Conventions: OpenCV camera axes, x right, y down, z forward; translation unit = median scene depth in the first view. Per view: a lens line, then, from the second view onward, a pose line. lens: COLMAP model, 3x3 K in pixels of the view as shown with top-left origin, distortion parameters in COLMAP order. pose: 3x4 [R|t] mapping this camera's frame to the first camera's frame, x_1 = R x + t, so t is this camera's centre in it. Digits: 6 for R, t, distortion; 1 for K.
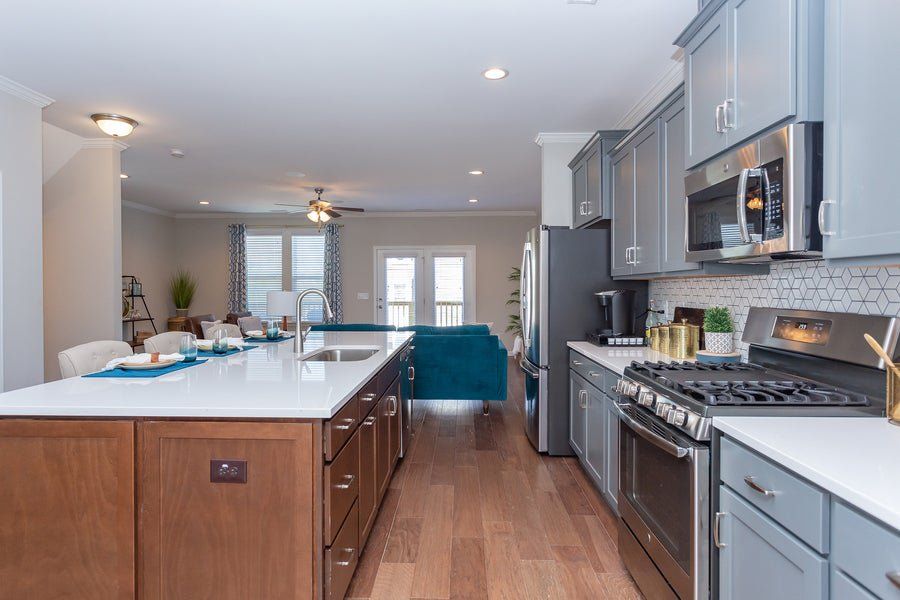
lens RADIAL K [[481.0, 0, 446.5], [0, 481.0, 294.5], [0, 0, 1]] dist [0.003664, 0.002258]
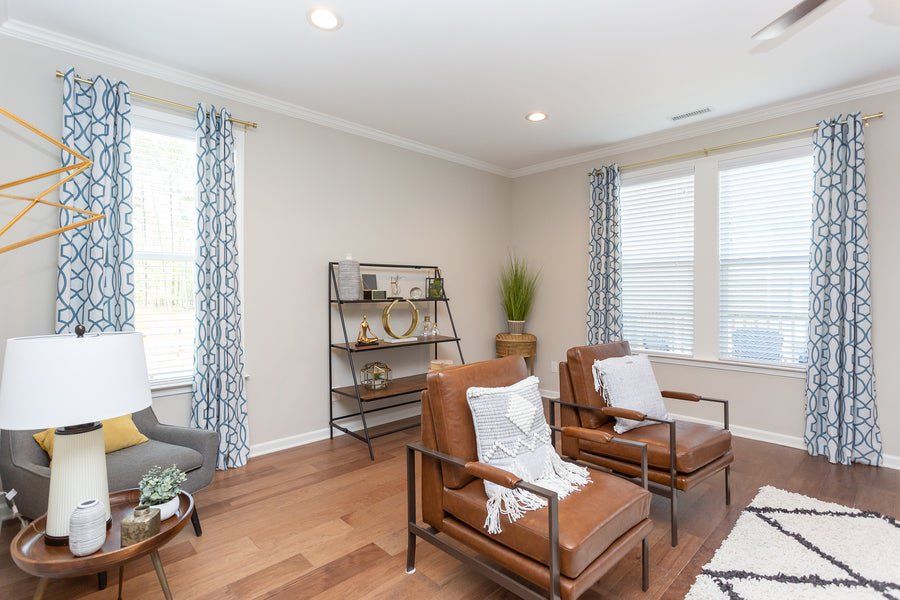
lens RADIAL K [[440.5, 0, 449.6], [0, 440.5, 294.6], [0, 0, 1]] dist [-0.003560, 0.000388]
pose [[0.715307, 0.007713, -0.698768, -0.213316], [-0.006611, 0.999969, 0.004270, -0.004786], [0.698779, 0.001566, 0.715336, 0.528829]]
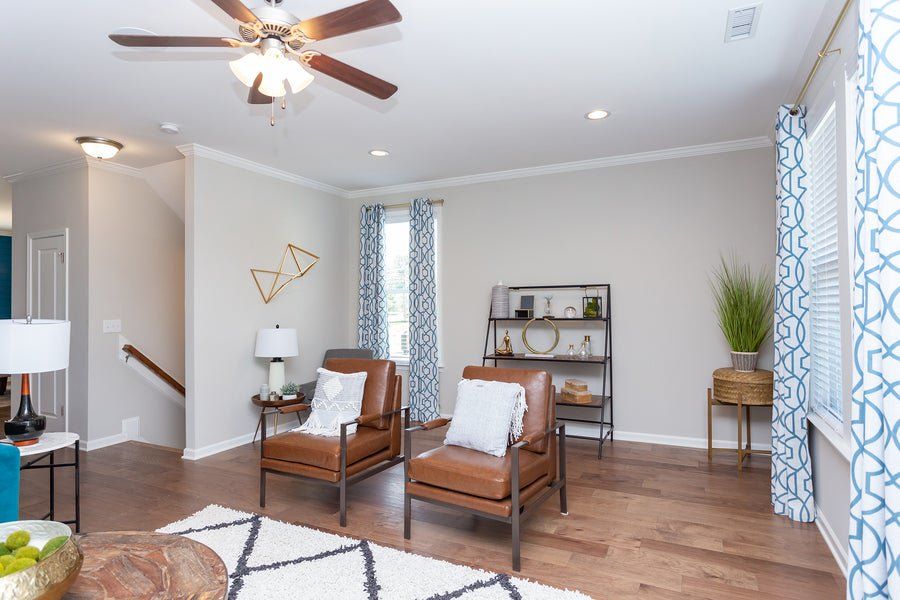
lens RADIAL K [[506.7, 0, 450.0], [0, 506.7, 300.0], [0, 0, 1]] dist [0.002489, 0.000261]
pose [[-0.417096, -0.001993, -0.908860, -0.017115], [0.001831, 0.999994, -0.003034, -0.015865], [0.908861, -0.002930, -0.417090, 0.939285]]
